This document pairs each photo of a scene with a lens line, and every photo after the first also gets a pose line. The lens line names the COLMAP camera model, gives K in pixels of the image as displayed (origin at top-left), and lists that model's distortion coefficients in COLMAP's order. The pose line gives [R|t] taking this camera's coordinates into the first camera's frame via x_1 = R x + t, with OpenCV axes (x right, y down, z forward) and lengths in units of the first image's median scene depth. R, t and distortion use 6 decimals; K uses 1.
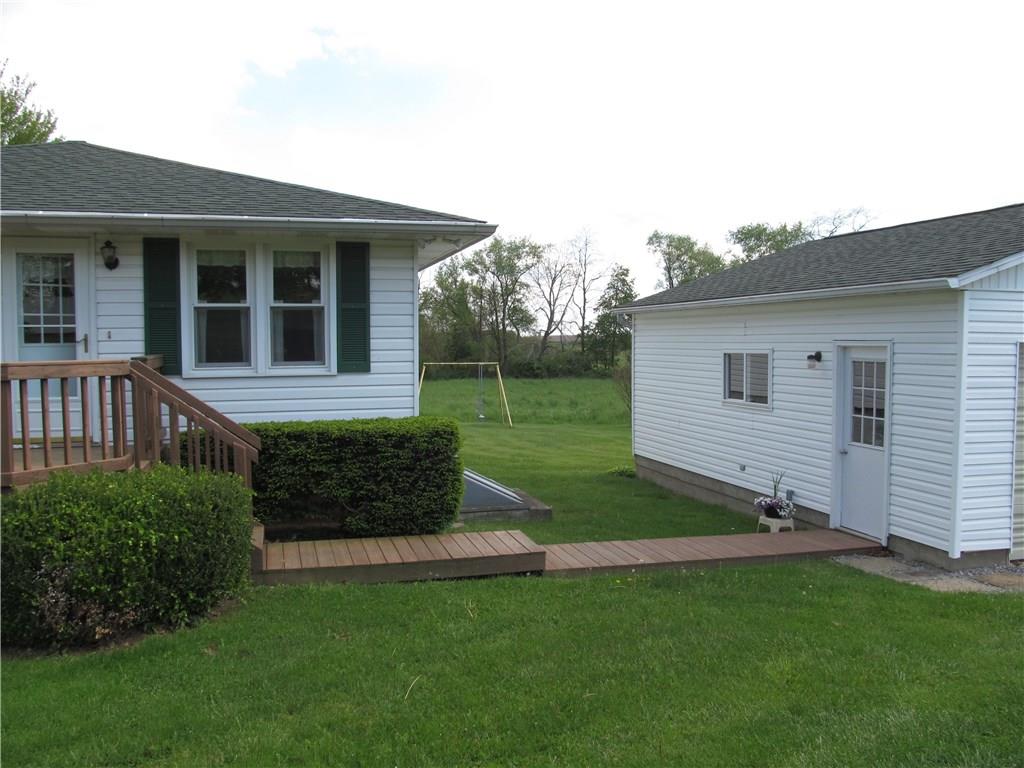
lens RADIAL K [[838.6, 0, 515.6], [0, 838.6, 386.4], [0, 0, 1]] dist [-0.064219, 0.013310]
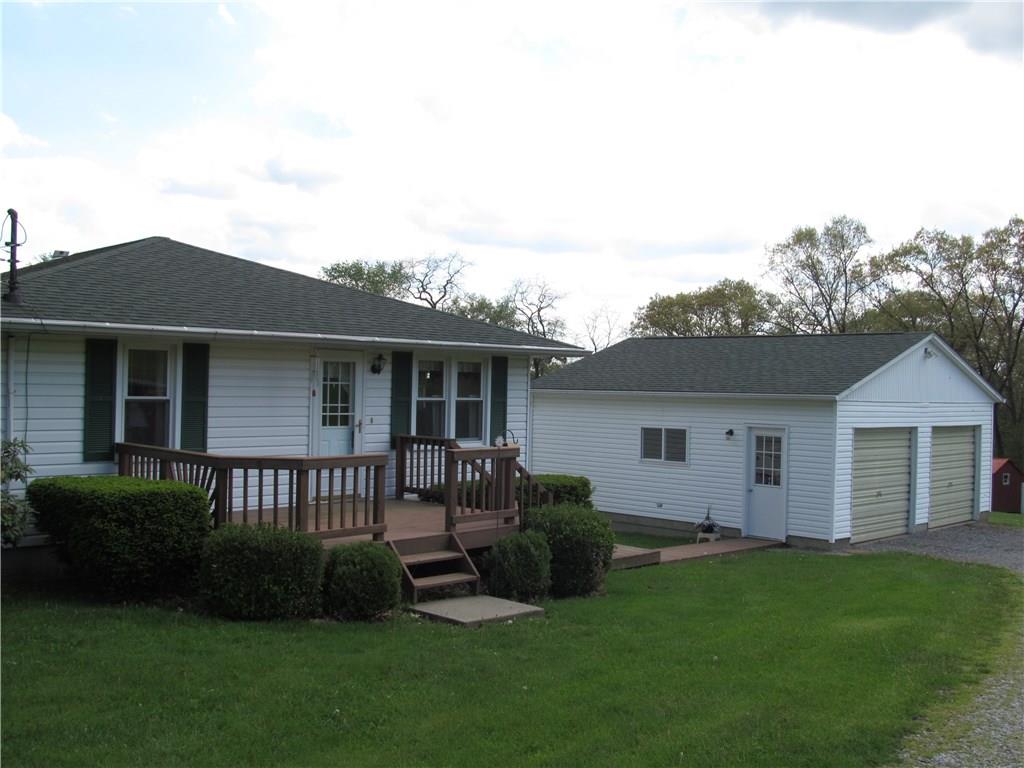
lens RADIAL K [[1012.8, 0, 509.5], [0, 1012.8, 378.9], [0, 0, 1]] dist [-0.081338, 0.001262]
pose [[0.878306, 0.023485, 0.477522, -1.092092], [0.004506, 0.998342, -0.057386, -0.032838], [-0.478078, 0.052554, 0.876744, -0.604681]]
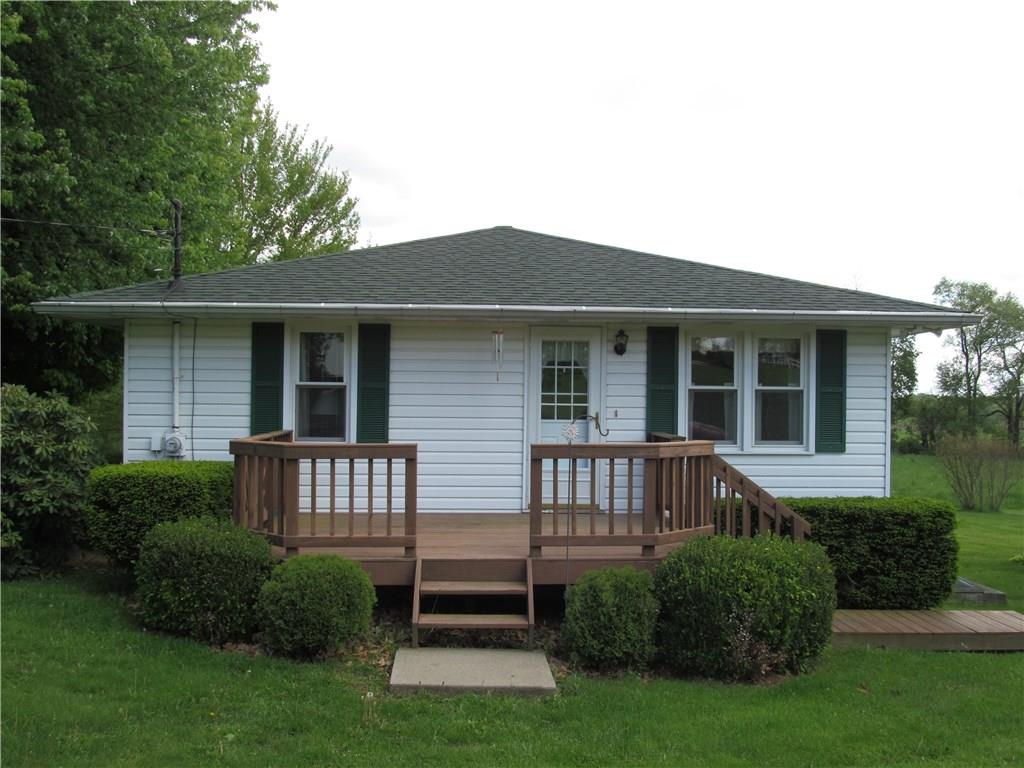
lens RADIAL K [[958.0, 0, 511.5], [0, 958.0, 388.9], [0, 0, 1]] dist [-0.055419, -0.012189]
pose [[0.969477, 0.012552, -0.244860, -0.309221], [-0.029247, 0.997478, -0.064669, -0.007832], [0.243430, 0.069856, 0.967399, -0.282806]]
